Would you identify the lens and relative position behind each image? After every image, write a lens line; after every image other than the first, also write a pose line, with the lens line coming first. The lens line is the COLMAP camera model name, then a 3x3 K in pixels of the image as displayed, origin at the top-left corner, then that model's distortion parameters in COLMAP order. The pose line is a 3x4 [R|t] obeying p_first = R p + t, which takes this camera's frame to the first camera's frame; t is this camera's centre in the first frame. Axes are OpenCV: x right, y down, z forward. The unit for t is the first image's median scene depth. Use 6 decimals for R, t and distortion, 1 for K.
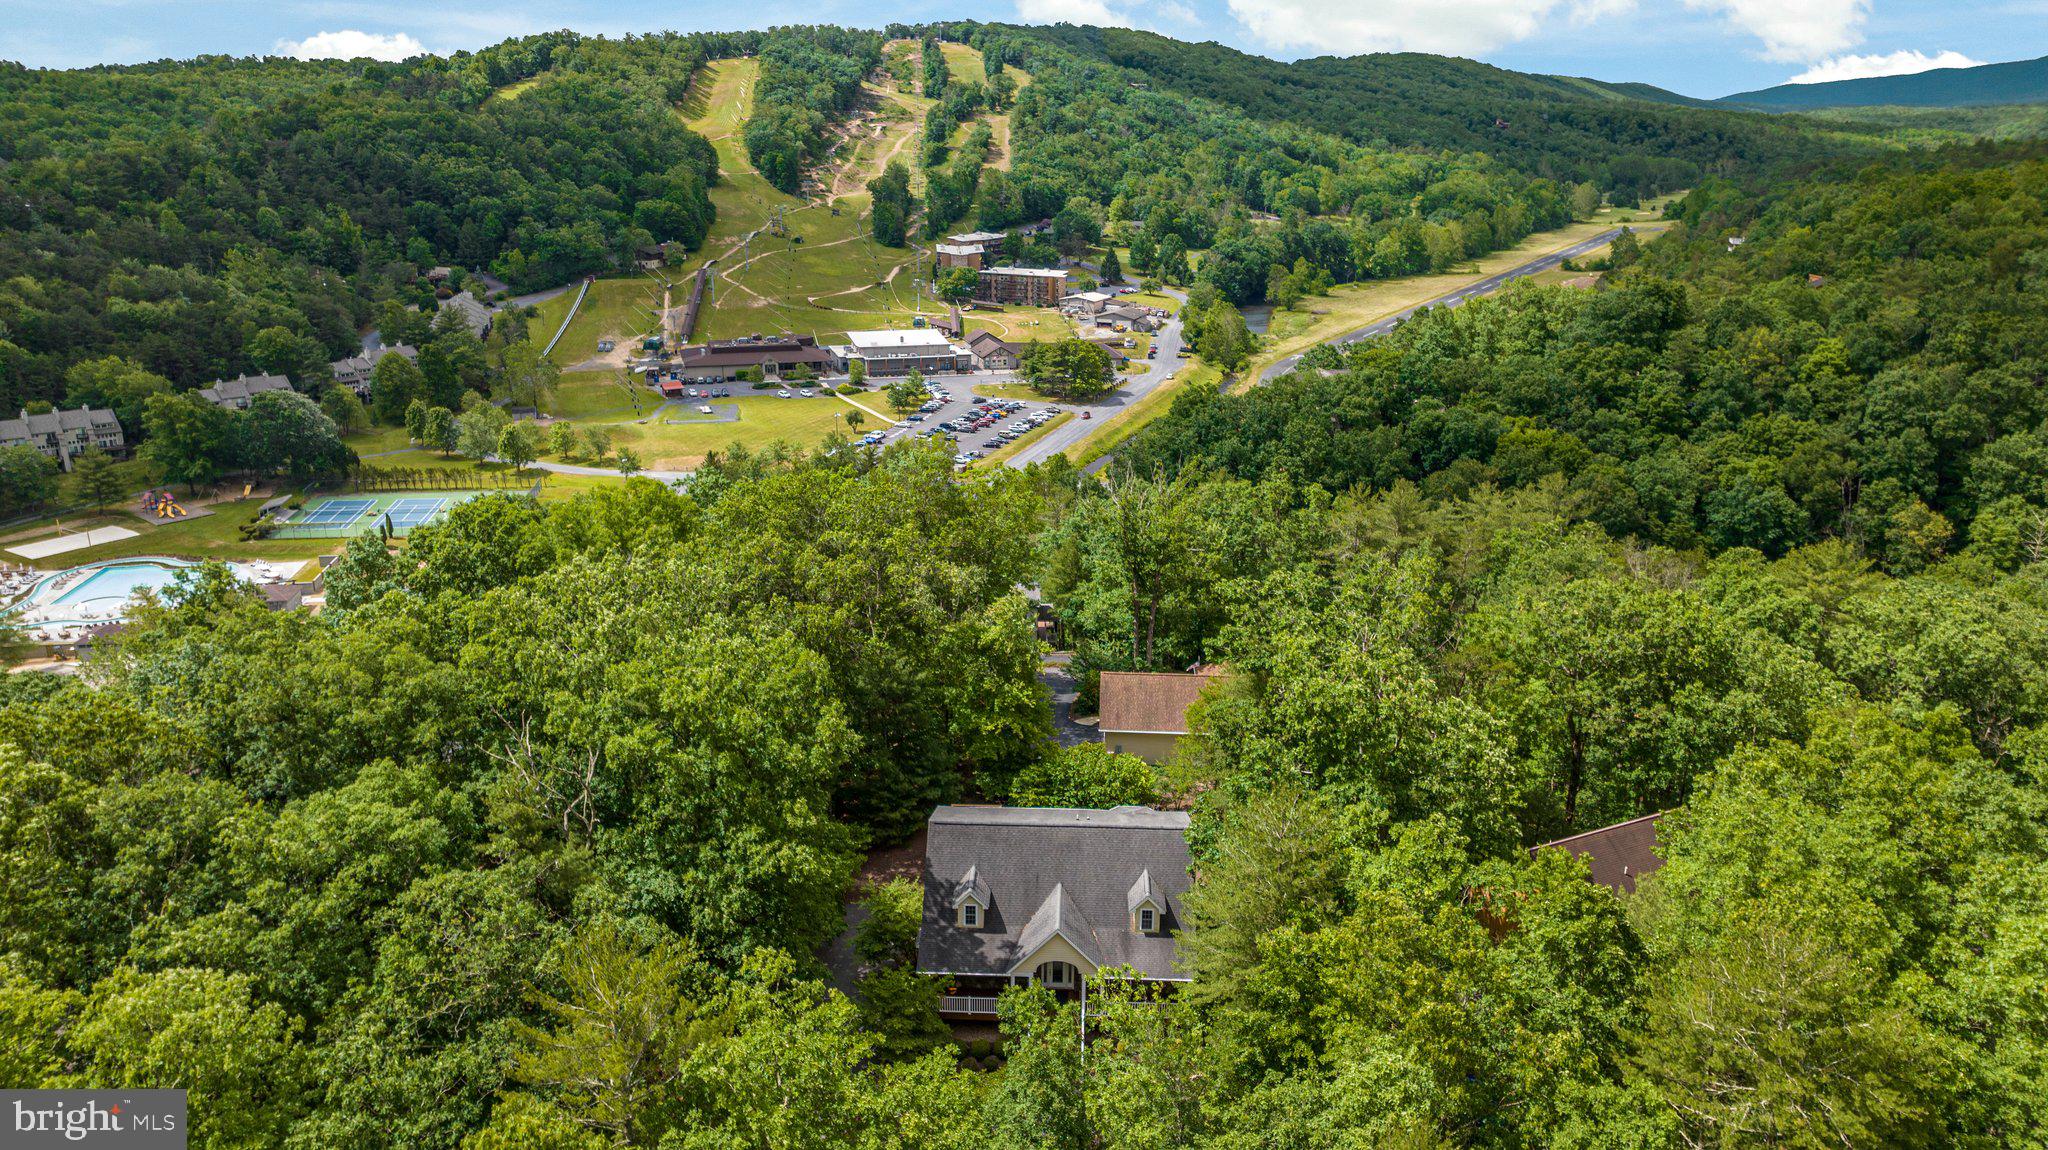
lens RADIAL K [[1473.7, 0, 1024.0], [0, 1473.7, 575.0], [0, 0, 1]] dist [-0.020897, 0.003952]
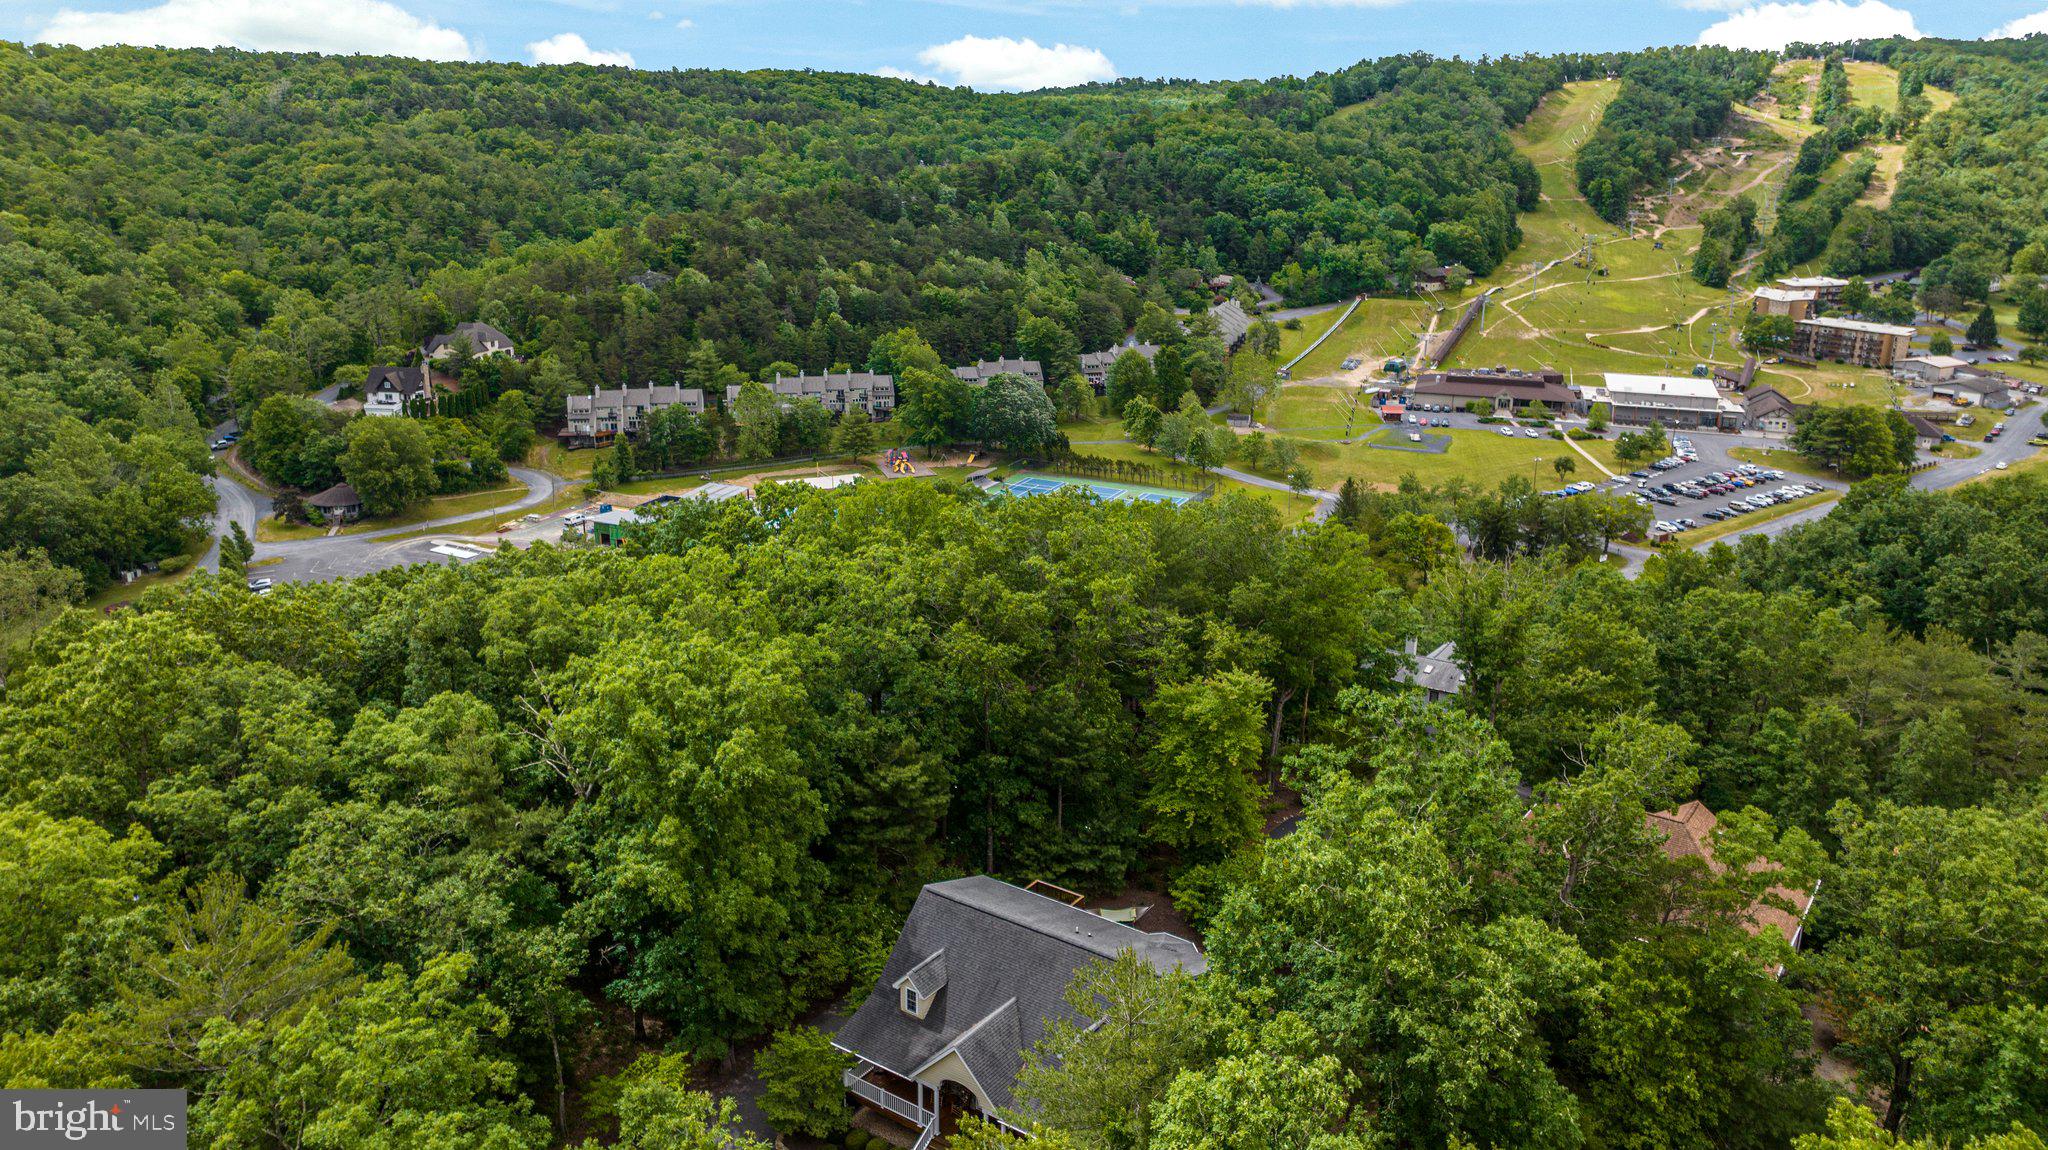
lens RADIAL K [[1473.7, 0, 1024.0], [0, 1473.7, 575.0], [0, 0, 1]] dist [-0.020897, 0.003952]
pose [[0.843948, 0.163788, -0.510808, 0.050725], [-0.171398, 0.984664, 0.032546, -0.007433], [0.508305, 0.060085, 0.859079, 0.030697]]
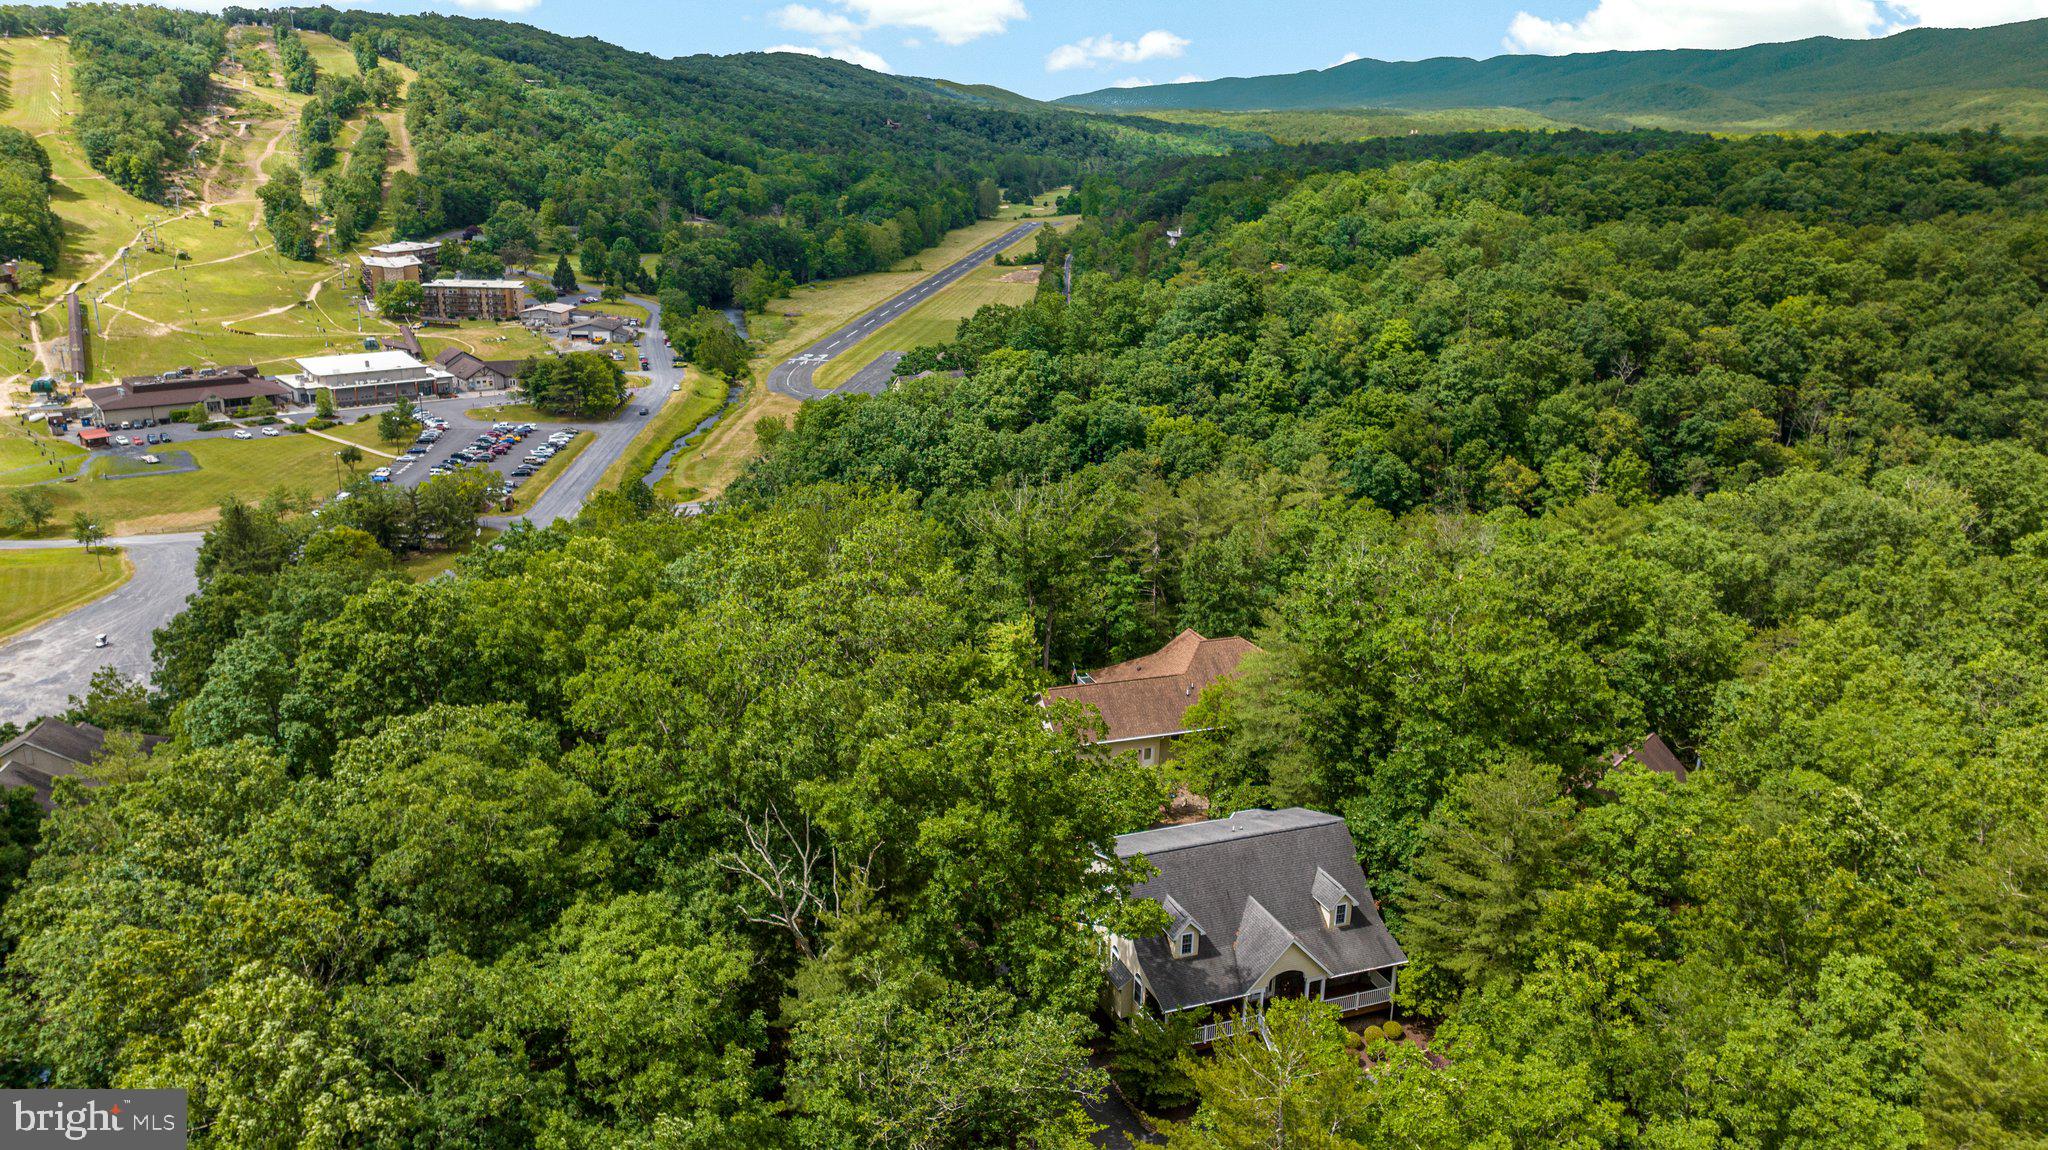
lens RADIAL K [[1509.4, 0, 1024.0], [0, 1509.4, 575.0], [0, 0, 1]] dist [-0.061917, 0.063363]
pose [[0.919421, -0.103034, 0.379537, -0.058193], [0.104735, 0.994368, 0.016225, -0.004860], [-0.379071, 0.024834, 0.925034, 0.012904]]
